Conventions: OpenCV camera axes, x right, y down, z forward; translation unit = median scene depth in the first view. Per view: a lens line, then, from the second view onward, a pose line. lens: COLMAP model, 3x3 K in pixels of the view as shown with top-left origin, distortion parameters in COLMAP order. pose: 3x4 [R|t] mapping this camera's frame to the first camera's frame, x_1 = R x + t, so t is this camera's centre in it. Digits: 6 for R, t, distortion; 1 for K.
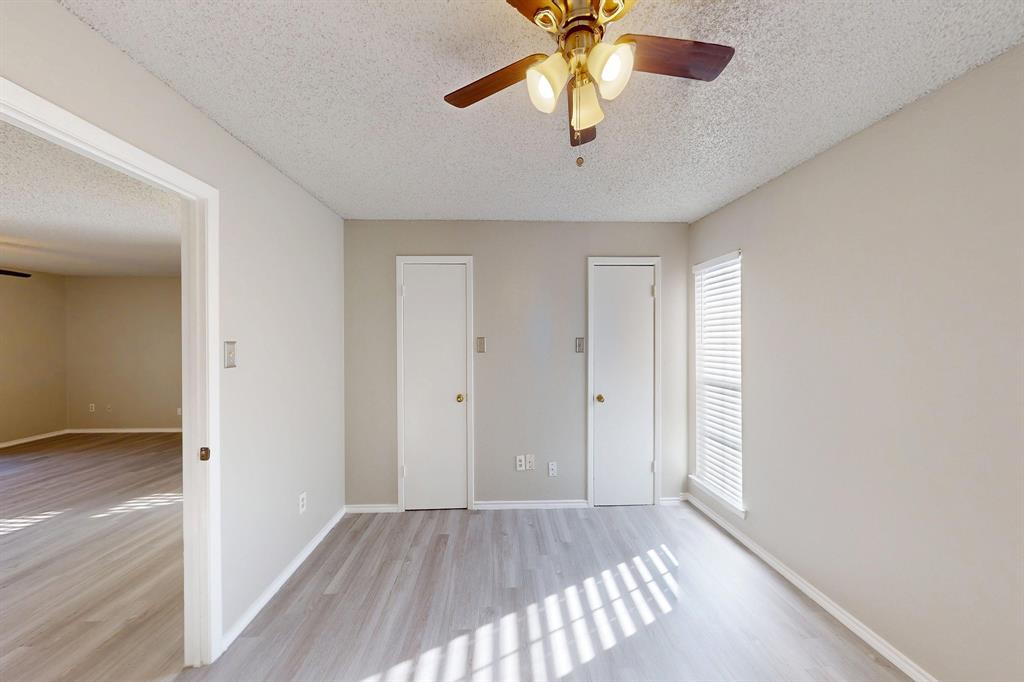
lens RADIAL K [[322.5, 0, 505.9], [0, 322.5, 343.9], [0, 0, 1]] dist [0.001608, 0.000108]
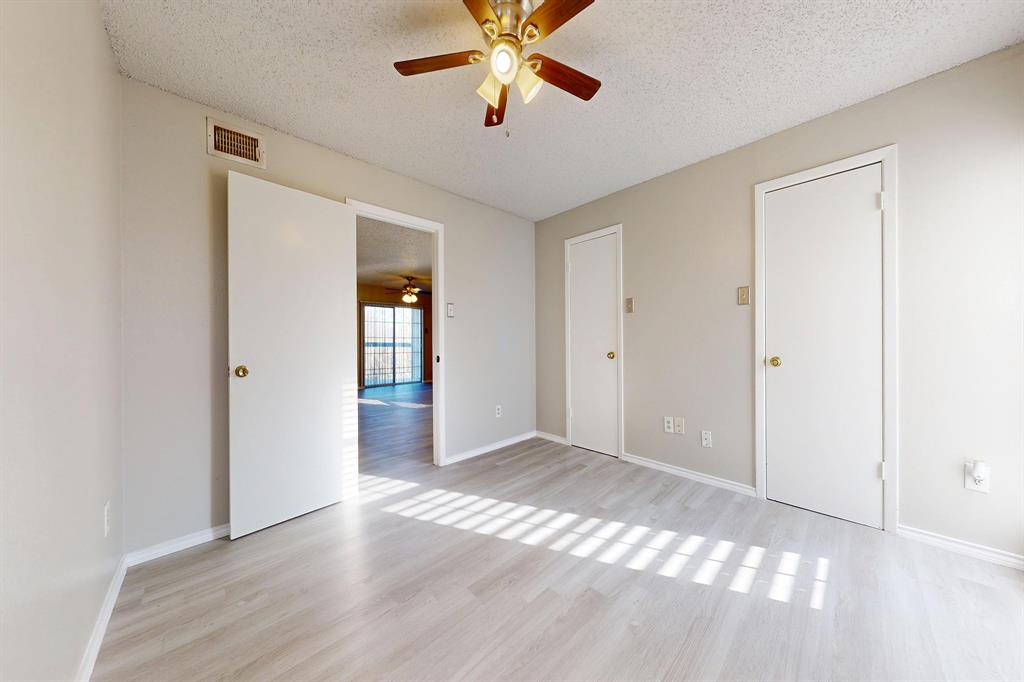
lens RADIAL K [[322.5, 0, 515.4], [0, 322.5, 343.5], [0, 0, 1]] dist [0.001608, 0.000108]
pose [[0.666745, 0.000288, -0.745286, 0.459526], [-0.006055, 0.999969, -0.005030, 0.134947], [0.745261, 0.007867, 0.666726, 0.017182]]
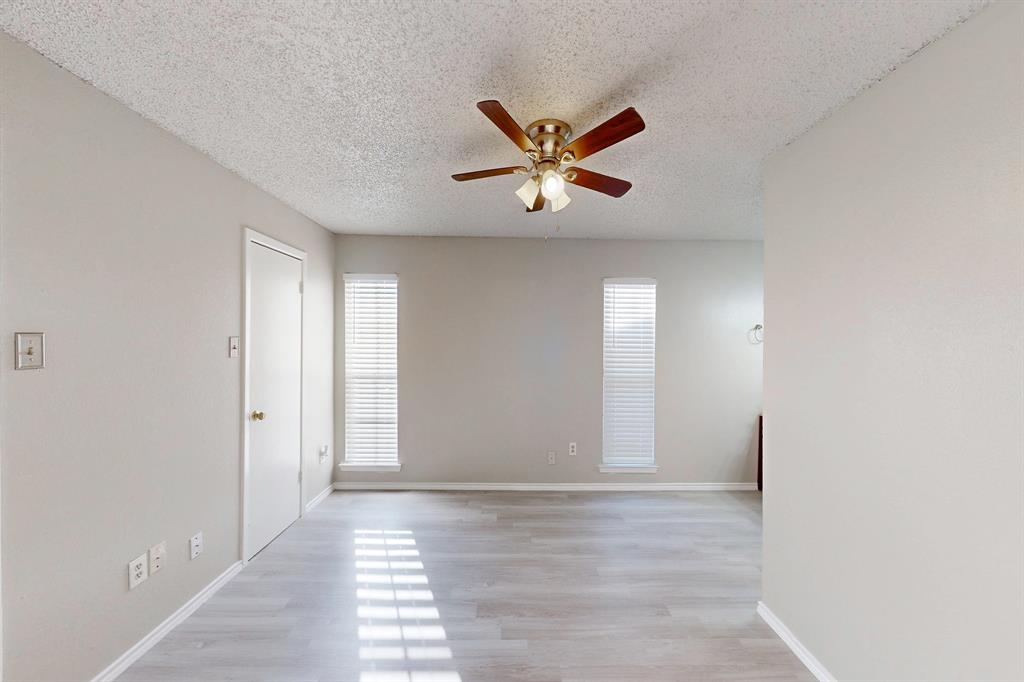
lens RADIAL K [[322.5, 0, 509.6], [0, 322.5, 342.3], [0, 0, 1]] dist [0.001608, 0.000108]
pose [[0.025858, -0.001390, 0.999665, -0.470625], [0.006067, 0.999981, 0.001233, -0.002963], [-0.999647, 0.006033, 0.025866, 0.377317]]
